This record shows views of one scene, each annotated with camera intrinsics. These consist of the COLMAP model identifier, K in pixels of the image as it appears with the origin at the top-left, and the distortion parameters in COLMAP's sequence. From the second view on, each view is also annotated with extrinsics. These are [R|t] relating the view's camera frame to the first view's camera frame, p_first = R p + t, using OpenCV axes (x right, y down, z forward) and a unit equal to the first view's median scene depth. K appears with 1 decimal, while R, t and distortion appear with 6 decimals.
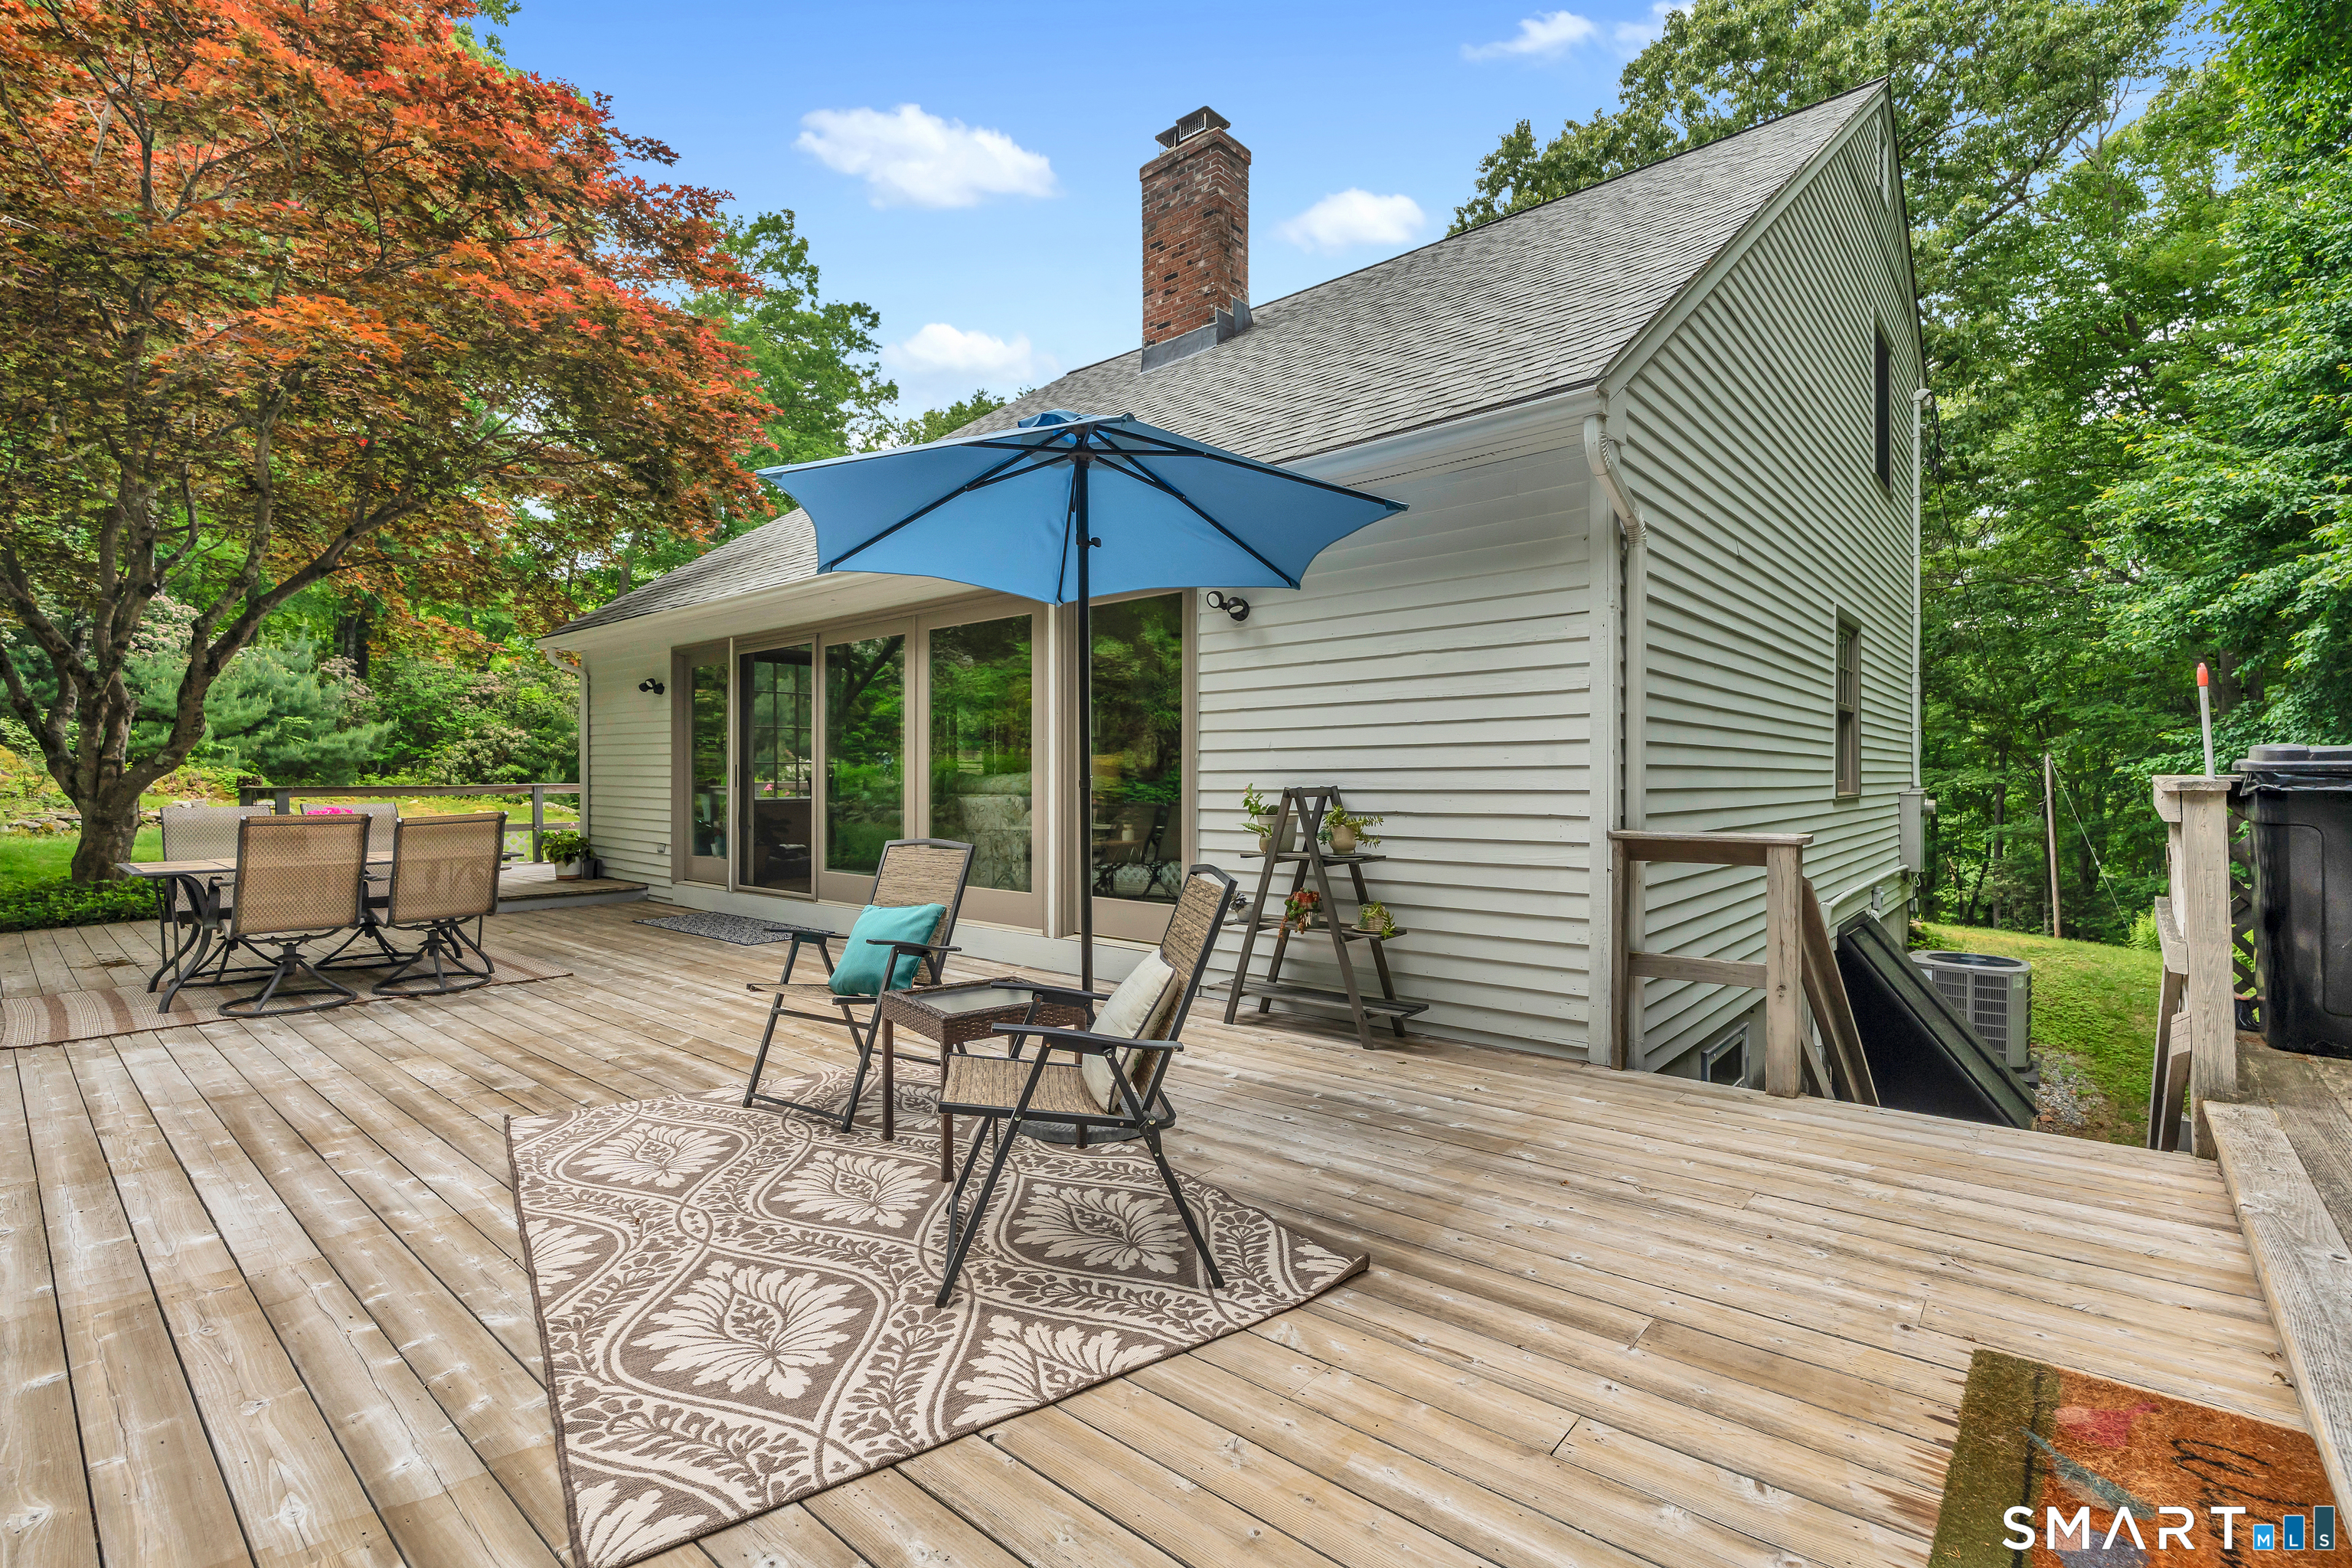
lens RADIAL K [[946.3, 0, 1170.8], [0, 946.3, 775.9], [0, 0, 1]] dist [0.000266, 0.000107]
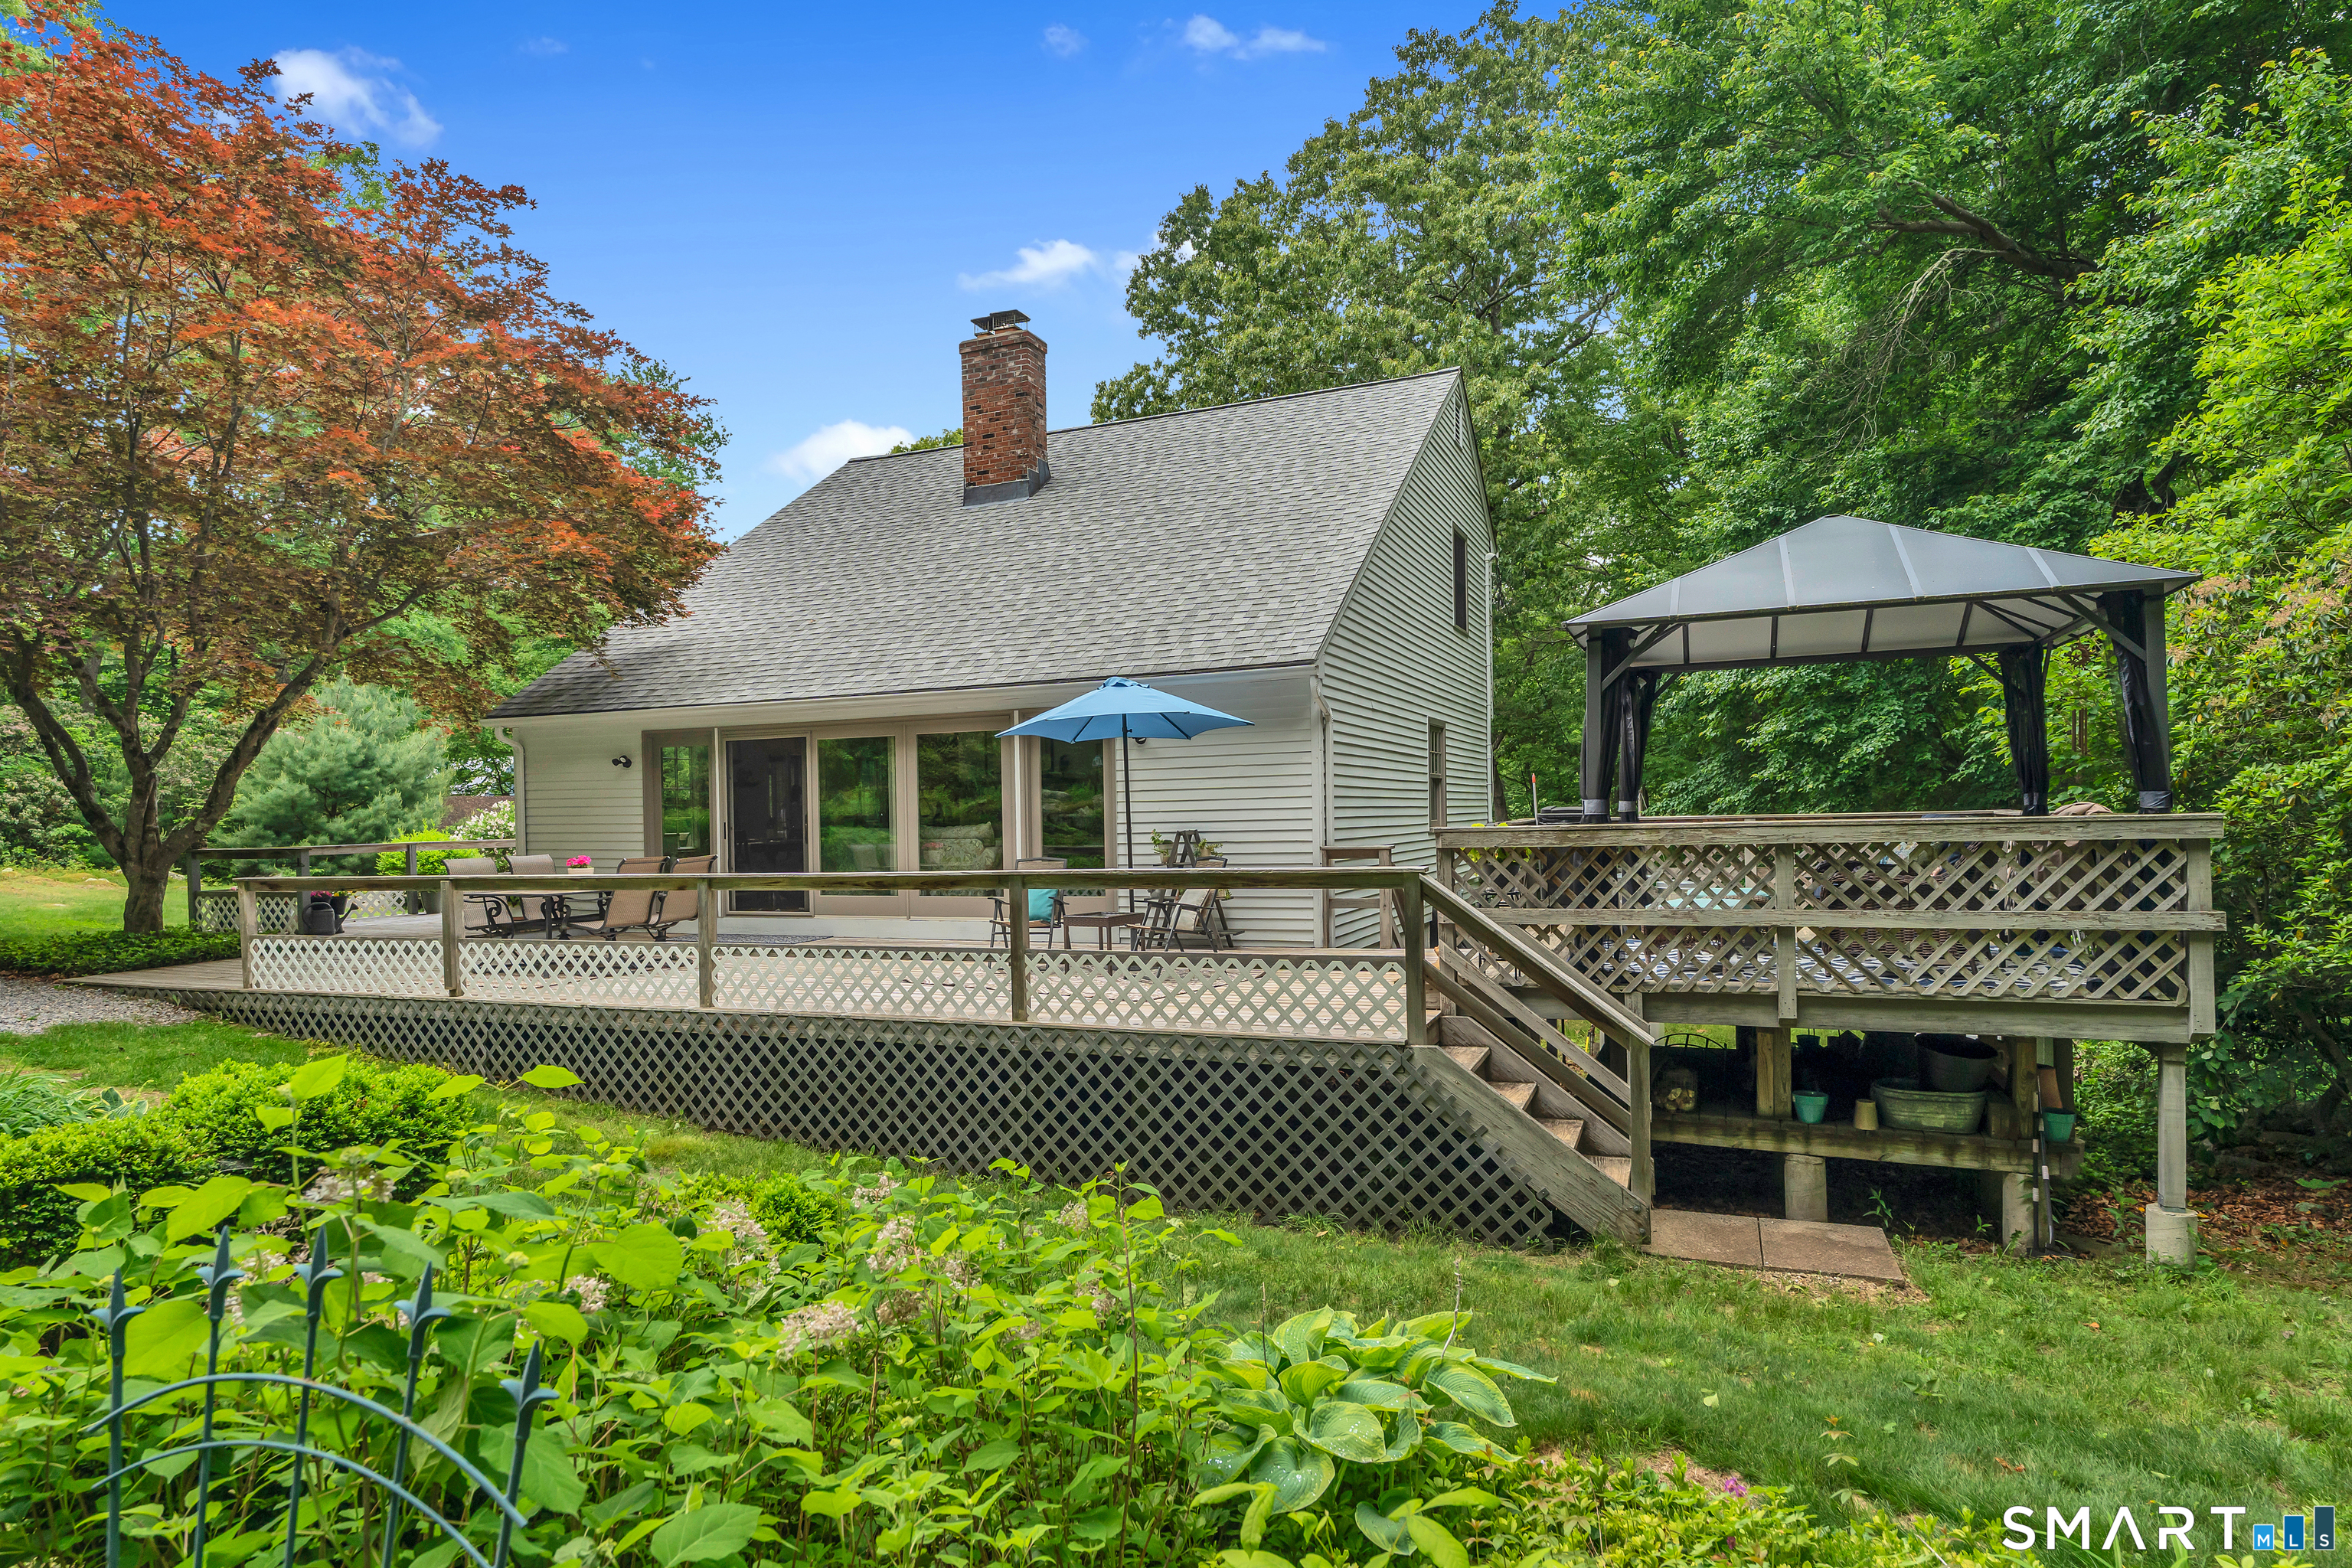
lens RADIAL K [[1323.8, 0, 1176.0], [0, 1323.8, 784.0], [0, 0, 1]] dist [-0.001553, -0.000336]
pose [[0.934040, -0.007631, 0.357086, -0.409377], [0.016129, 0.999653, -0.020825, -0.013317], [-0.356803, 0.025211, 0.933839, -0.760144]]
